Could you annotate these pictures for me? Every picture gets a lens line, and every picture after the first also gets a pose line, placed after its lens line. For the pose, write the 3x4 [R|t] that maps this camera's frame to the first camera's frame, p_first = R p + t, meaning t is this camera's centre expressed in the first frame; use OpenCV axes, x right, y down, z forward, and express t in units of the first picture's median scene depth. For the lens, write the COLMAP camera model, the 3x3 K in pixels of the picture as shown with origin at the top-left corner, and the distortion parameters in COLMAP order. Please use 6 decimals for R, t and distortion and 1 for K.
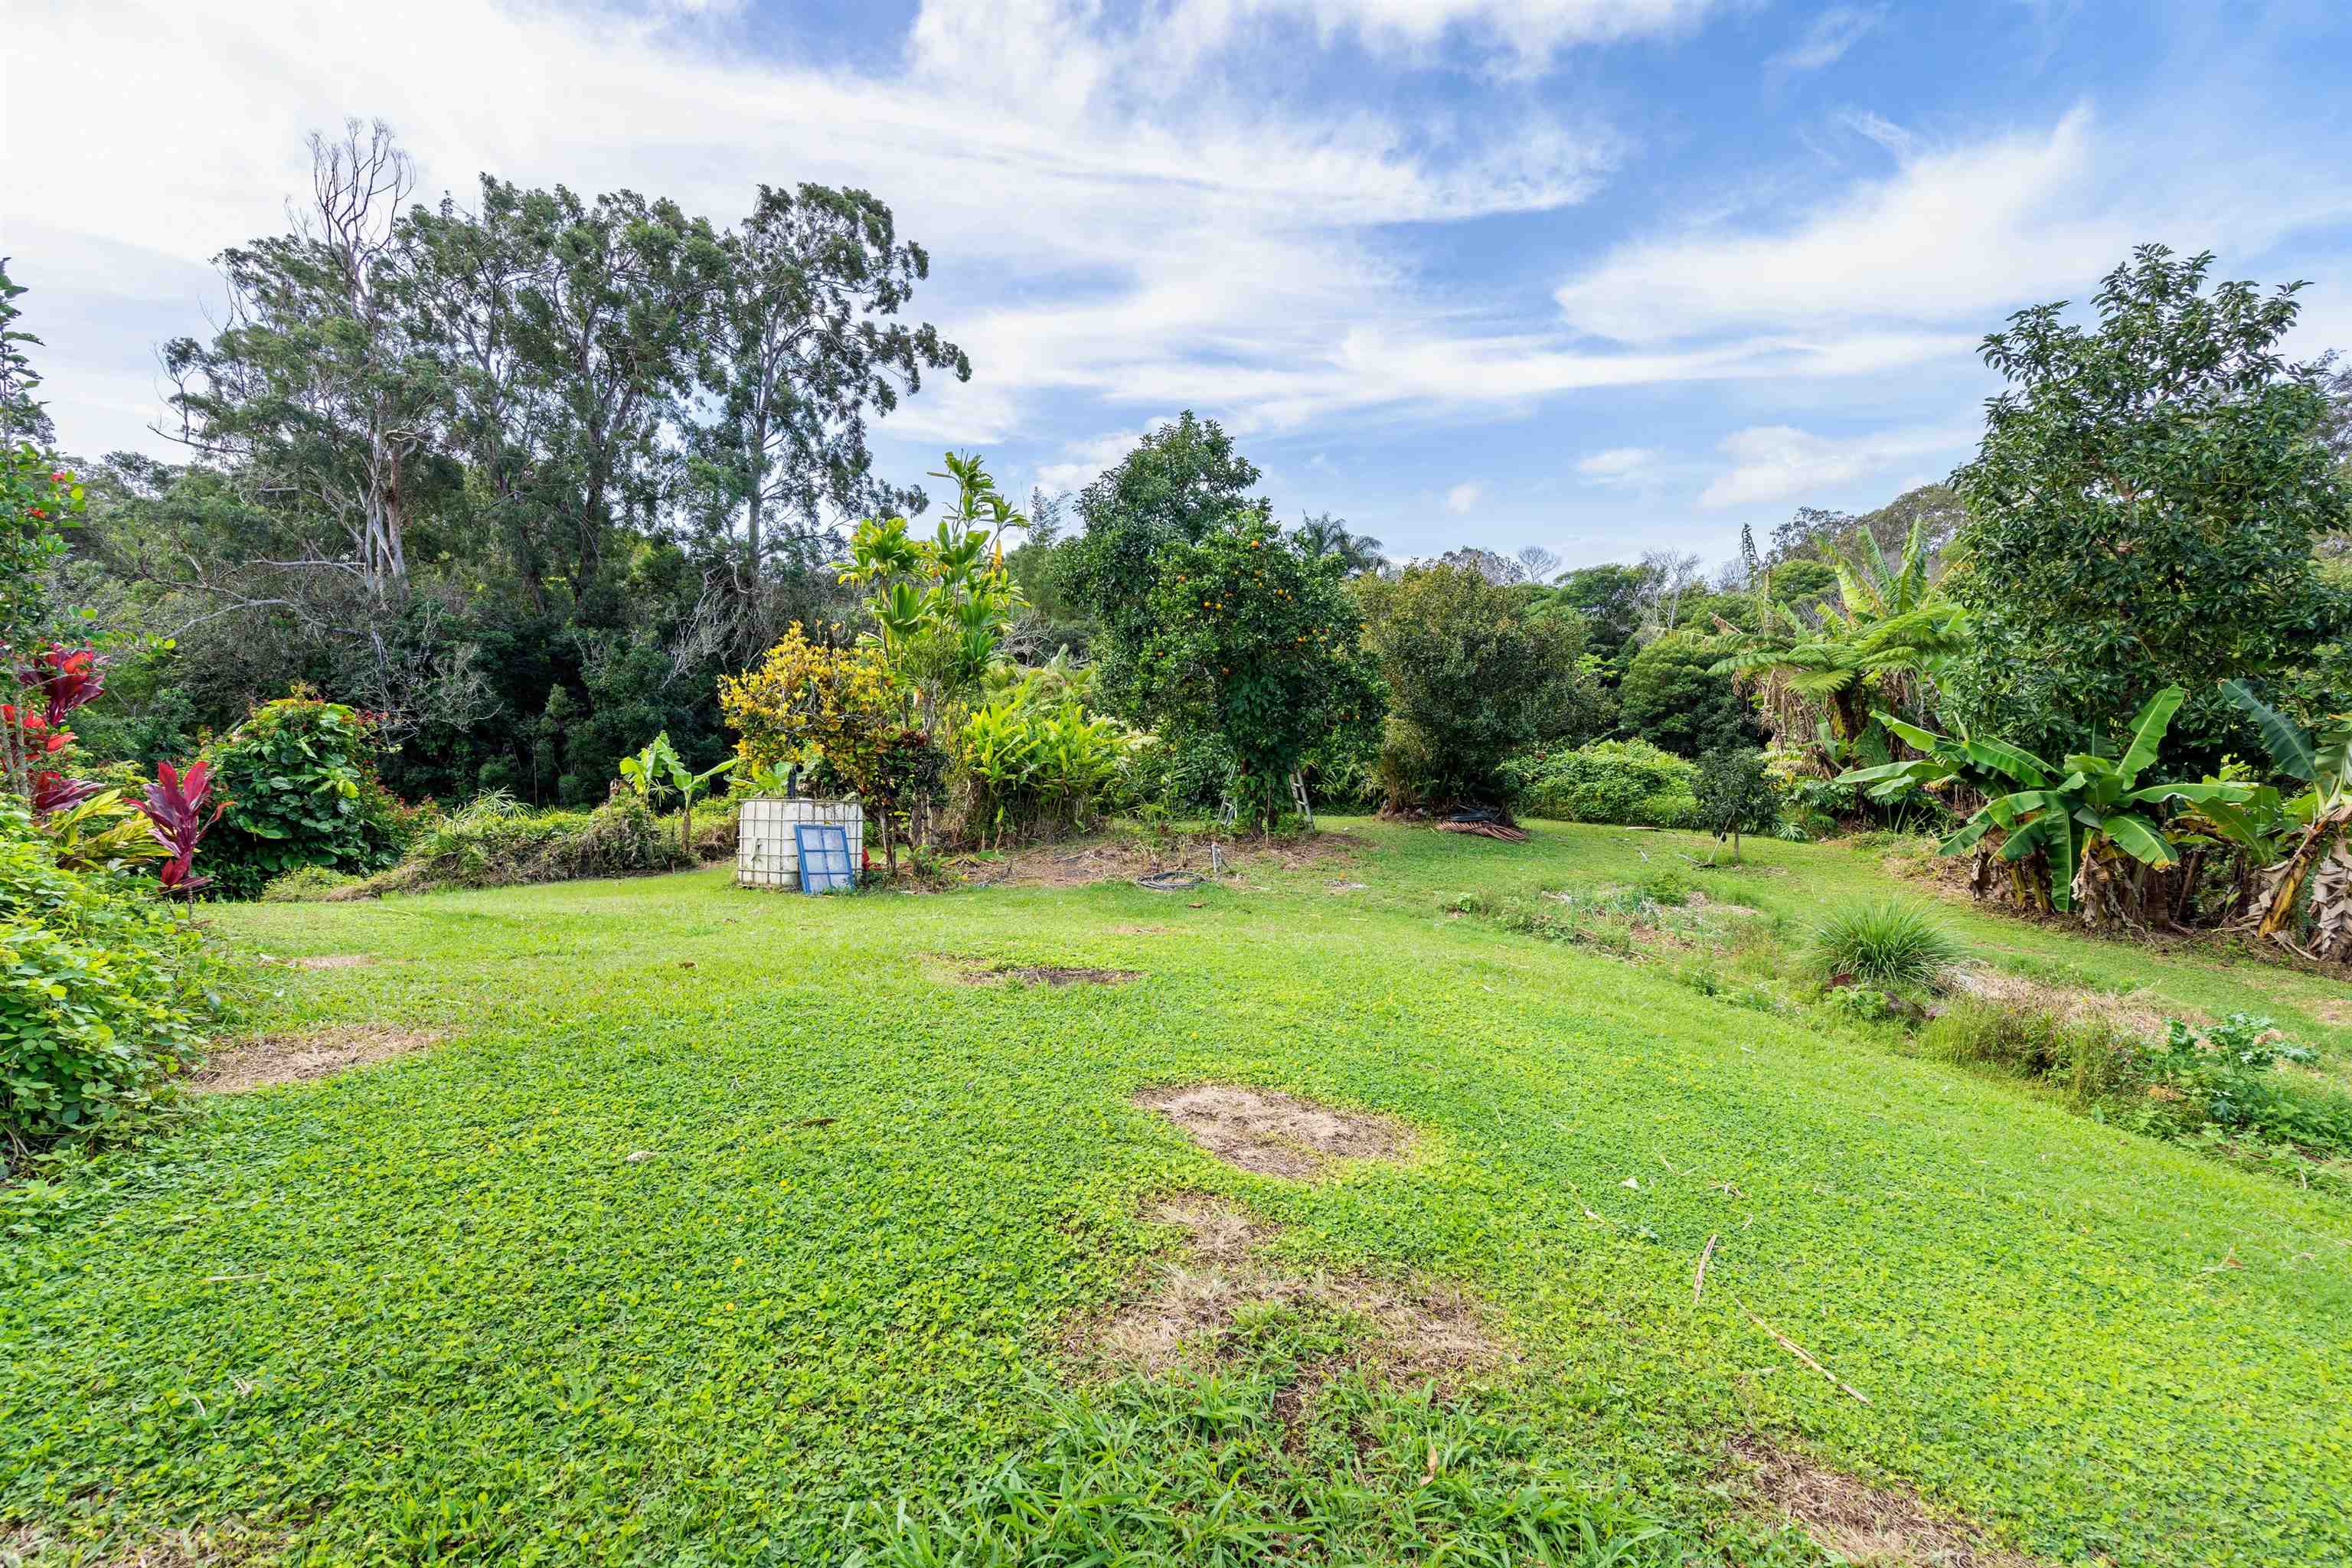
lens RADIAL K [[1112.2, 0, 1162.9], [0, 1112.2, 769.8], [0, 0, 1]] dist [-0.010805, 0.007121]
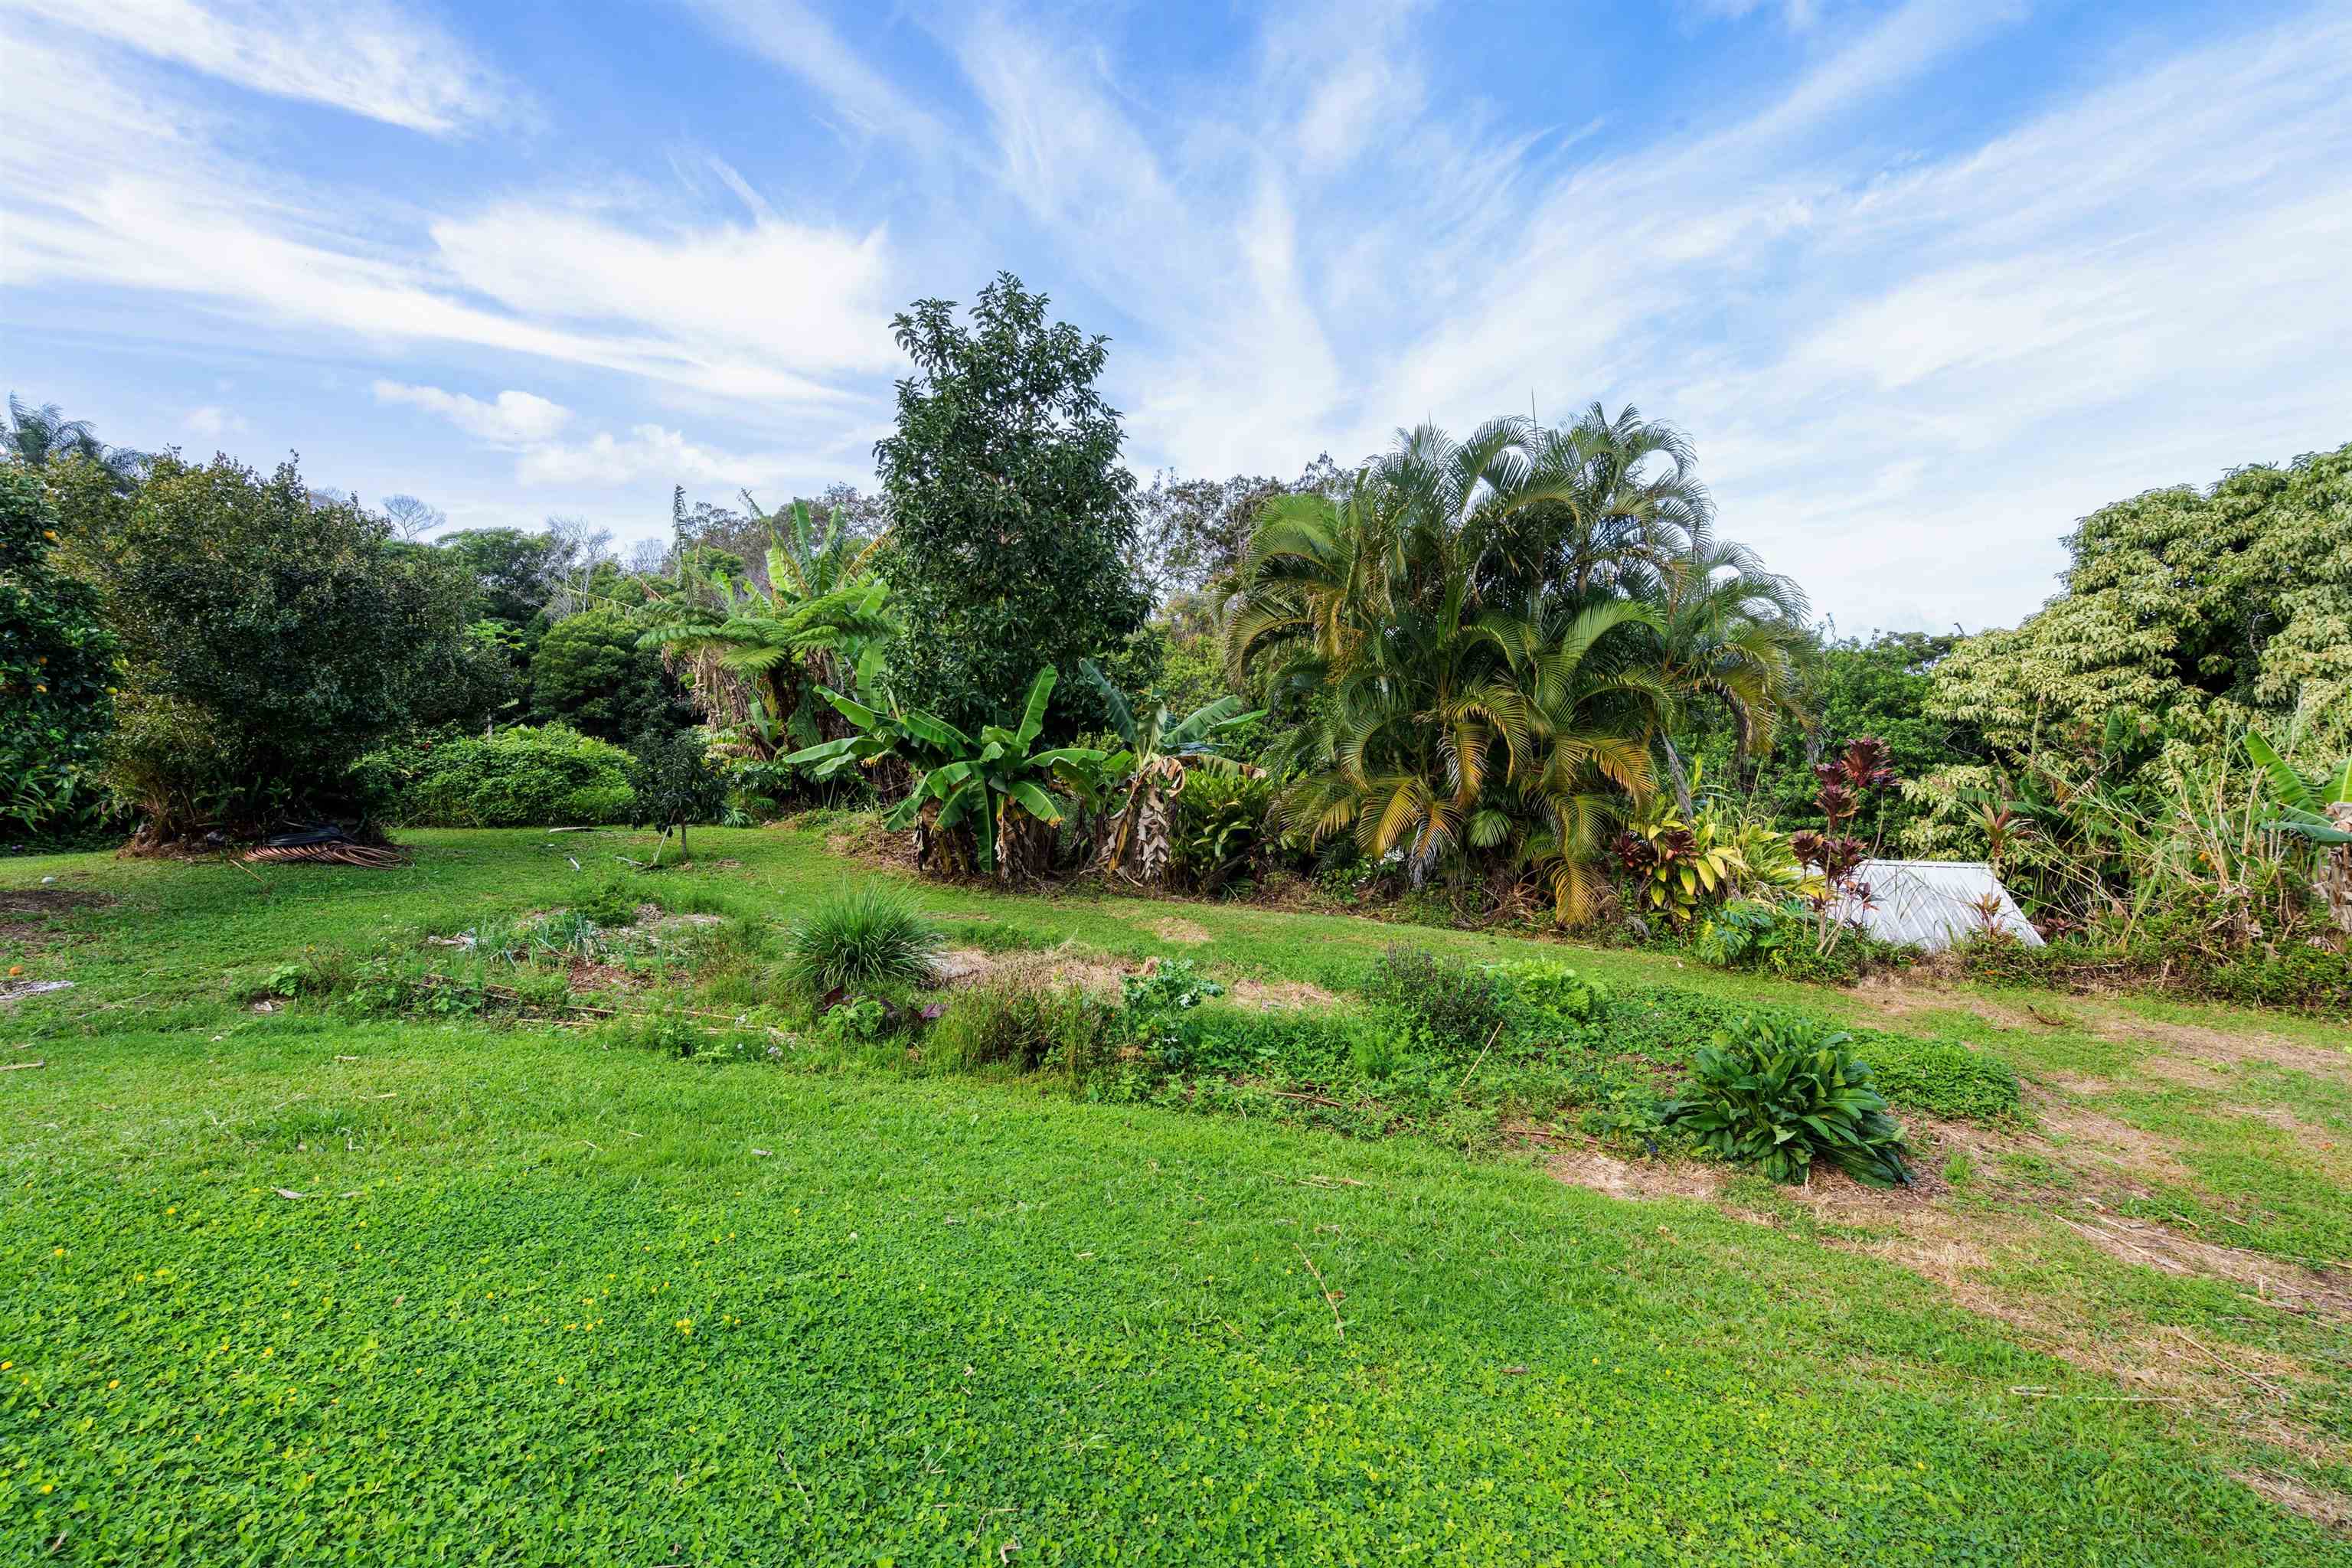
lens RADIAL K [[1088.0, 0, 1176.0], [0, 1088.0, 784.0], [0, 0, 1]] dist [-0.002770, 0.000691]
pose [[0.602870, -0.061888, 0.795435, 0.071518], [0.041493, 0.998070, 0.046206, 0.000729], [-0.796760, 0.005149, 0.604274, 0.174201]]
